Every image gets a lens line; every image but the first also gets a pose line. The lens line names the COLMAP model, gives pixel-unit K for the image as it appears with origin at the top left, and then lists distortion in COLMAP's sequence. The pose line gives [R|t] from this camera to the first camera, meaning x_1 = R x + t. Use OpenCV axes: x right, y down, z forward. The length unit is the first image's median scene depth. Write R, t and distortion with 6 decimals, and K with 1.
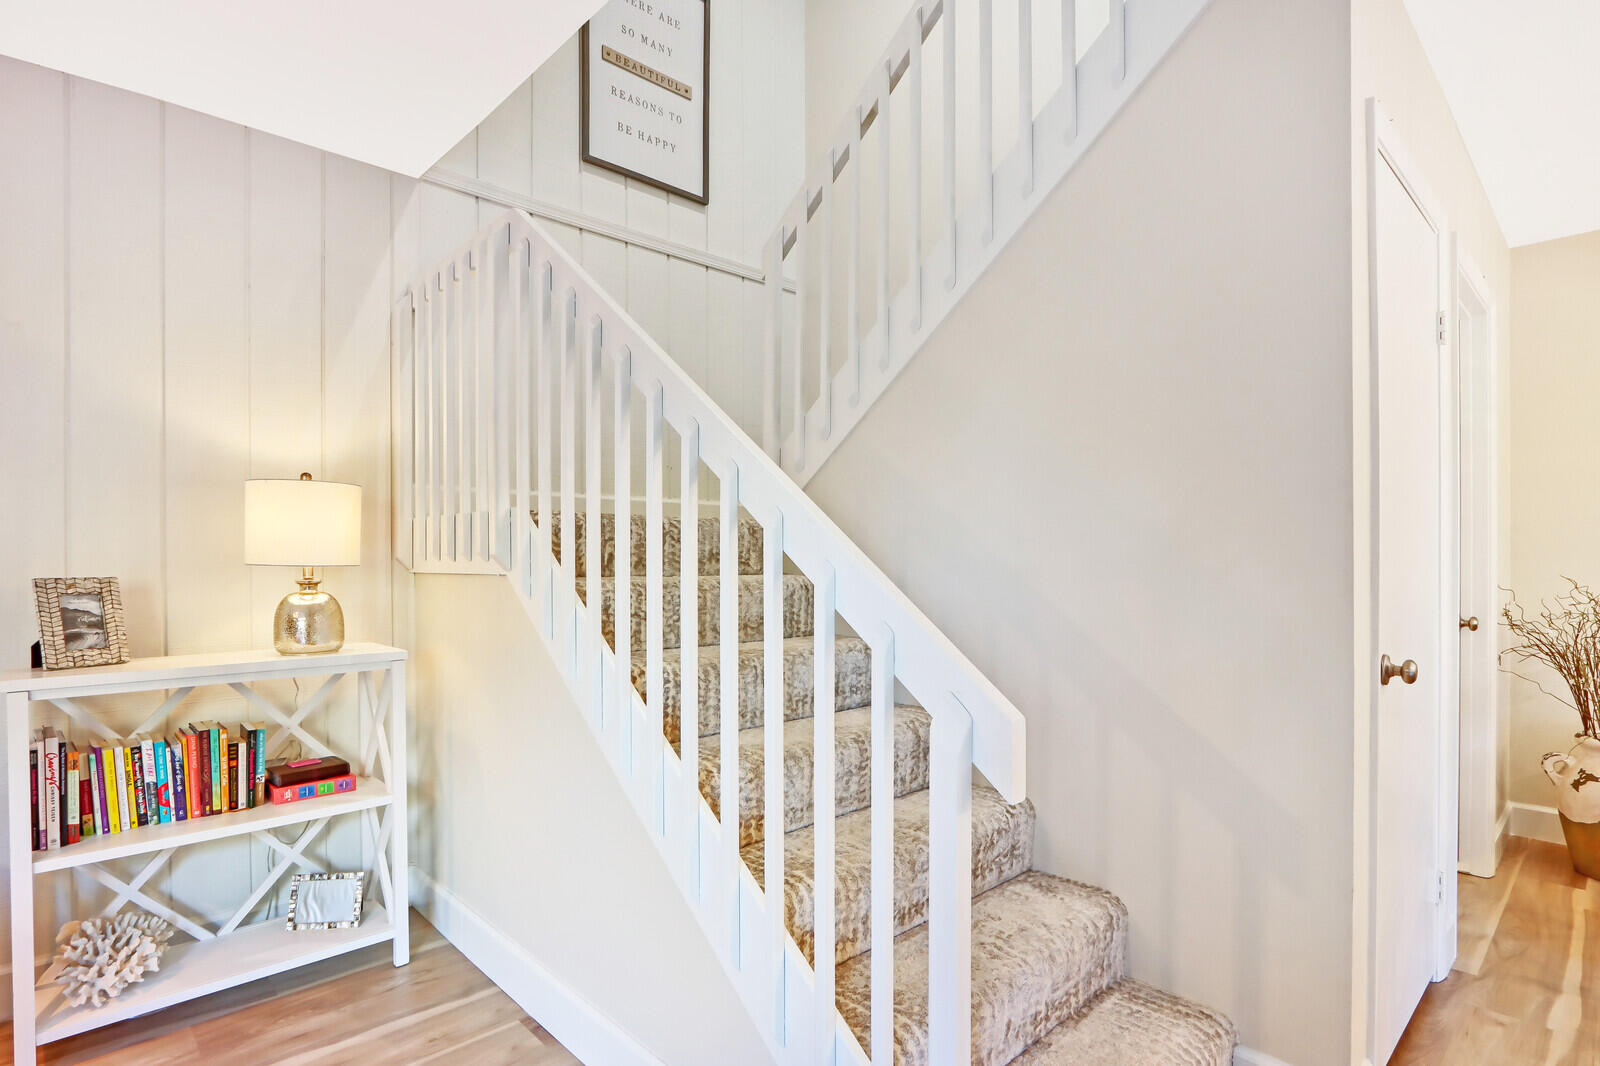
lens RADIAL K [[796.8, 0, 794.5], [0, 796.8, 591.8], [0, 0, 1]] dist [-0.015089, 0.001042]
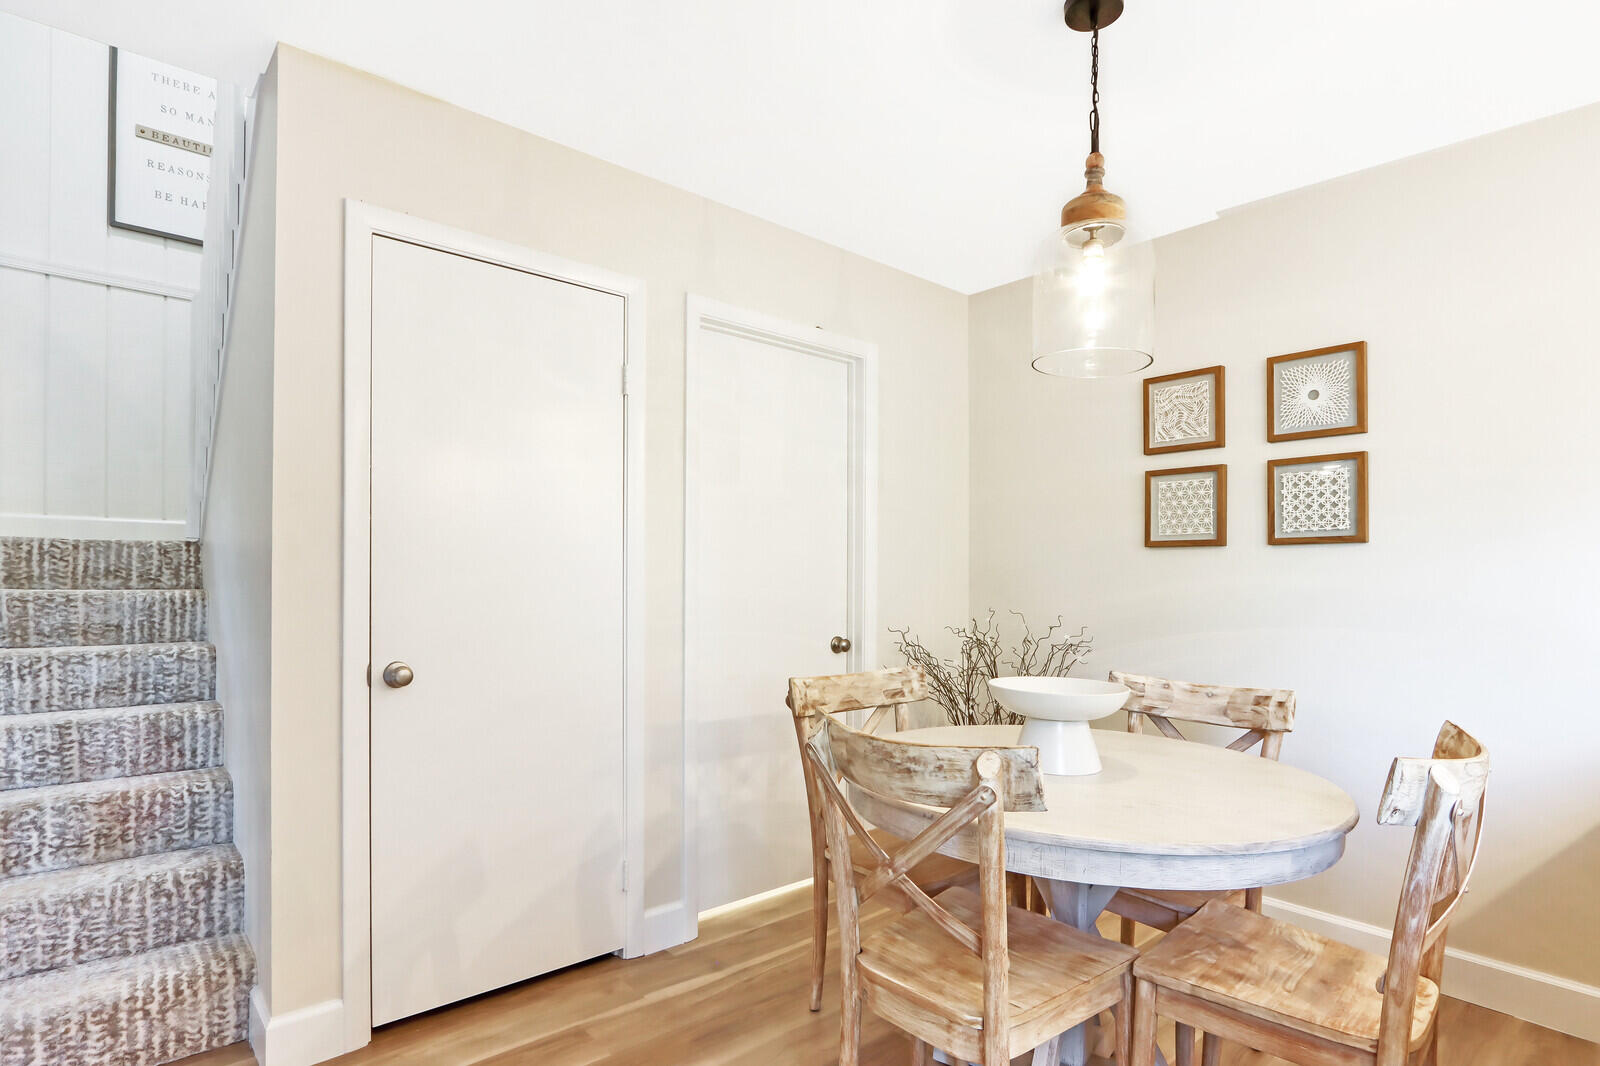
lens RADIAL K [[812.3, 0, 778.5], [0, 812.3, 596.7], [0, 0, 1]] dist [-0.007237, 0.000189]
pose [[0.998962, 0.011488, -0.044080, 0.969800], [-0.012481, 0.999673, -0.022326, 0.004416], [0.043809, 0.022853, 0.998779, -0.137430]]
